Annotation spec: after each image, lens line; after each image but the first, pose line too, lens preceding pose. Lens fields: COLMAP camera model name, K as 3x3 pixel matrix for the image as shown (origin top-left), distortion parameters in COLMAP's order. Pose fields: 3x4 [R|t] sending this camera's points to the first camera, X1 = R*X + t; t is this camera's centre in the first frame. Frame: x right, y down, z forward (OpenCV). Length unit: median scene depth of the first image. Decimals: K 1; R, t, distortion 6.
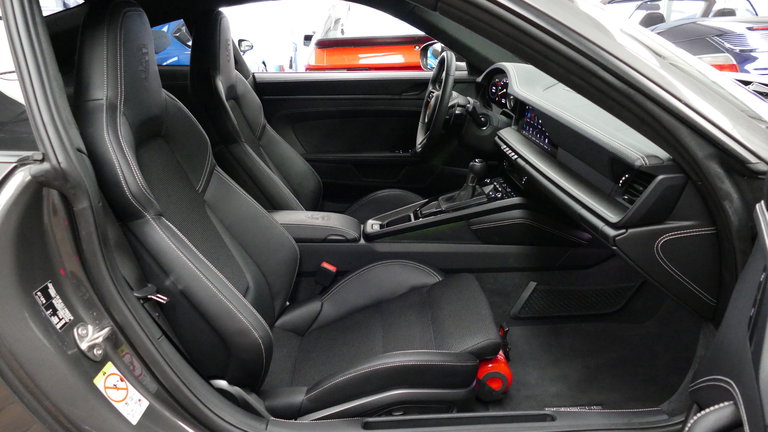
lens RADIAL K [[537.3, 0, 387.3], [0, 537.3, 215.0], [0, 0, 1]] dist [-0.033644, 0.015427]
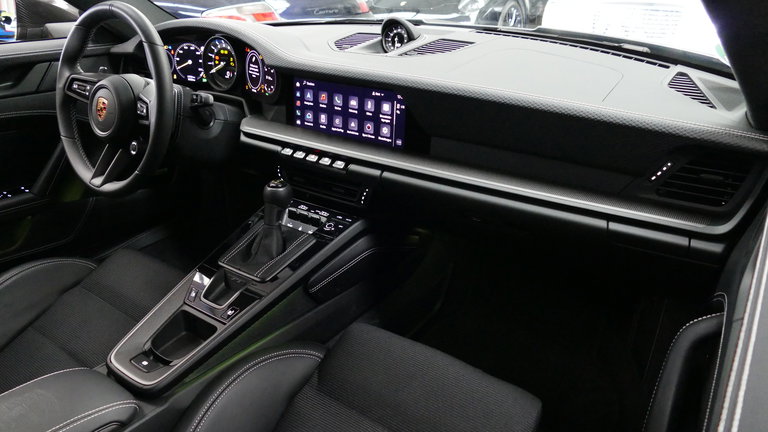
lens RADIAL K [[537.3, 0, 390.2], [0, 537.3, 222.6], [0, 0, 1]] dist [-0.033644, 0.015427]
pose [[0.599178, -0.318106, 0.734707, -0.234799], [0.249759, 0.946149, 0.205967, -0.166842], [-0.760662, 0.060089, 0.646361, 0.563406]]
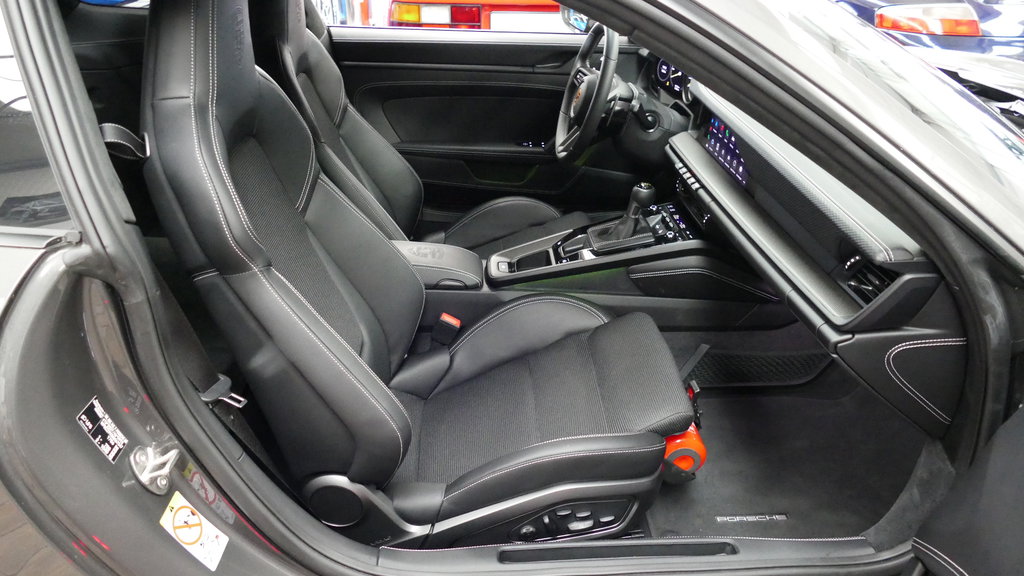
lens RADIAL K [[716.4, 0, 517.4], [0, 716.4, 285.0], [0, 0, 1]] dist [-0.033644, 0.015427]
pose [[0.998292, 0.028179, 0.051184, -0.058979], [-0.035479, 0.988374, 0.147842, -0.115072], [-0.046423, -0.149405, 0.987686, 0.010209]]
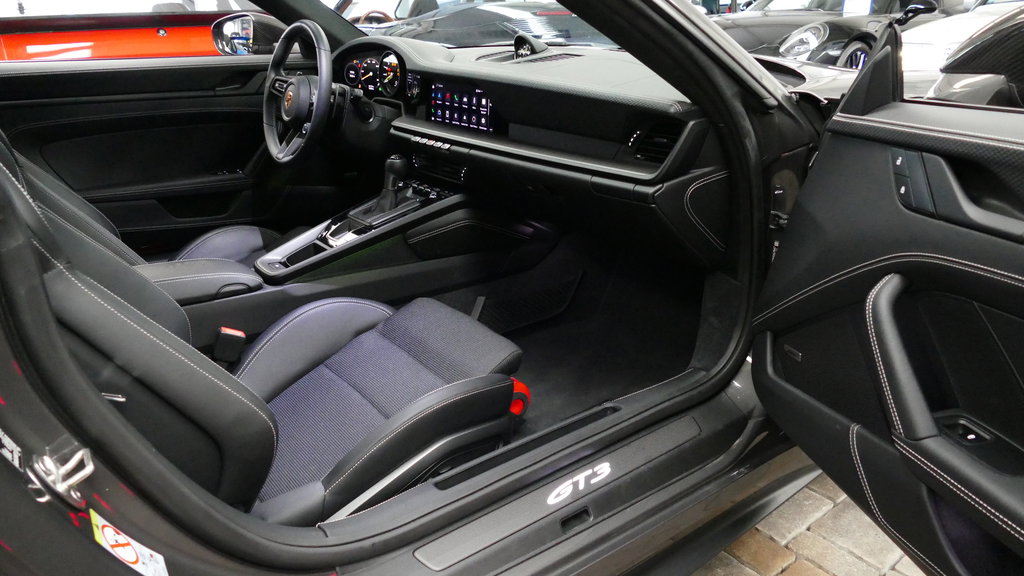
lens RADIAL K [[716.4, 0, 511.9], [0, 716.4, 282.2], [0, 0, 1]] dist [-0.033644, 0.015427]
pose [[0.814695, -0.191127, 0.547488, -0.325572], [0.183453, 0.980581, 0.069330, 0.039401], [-0.550107, 0.043956, 0.833937, 0.055255]]
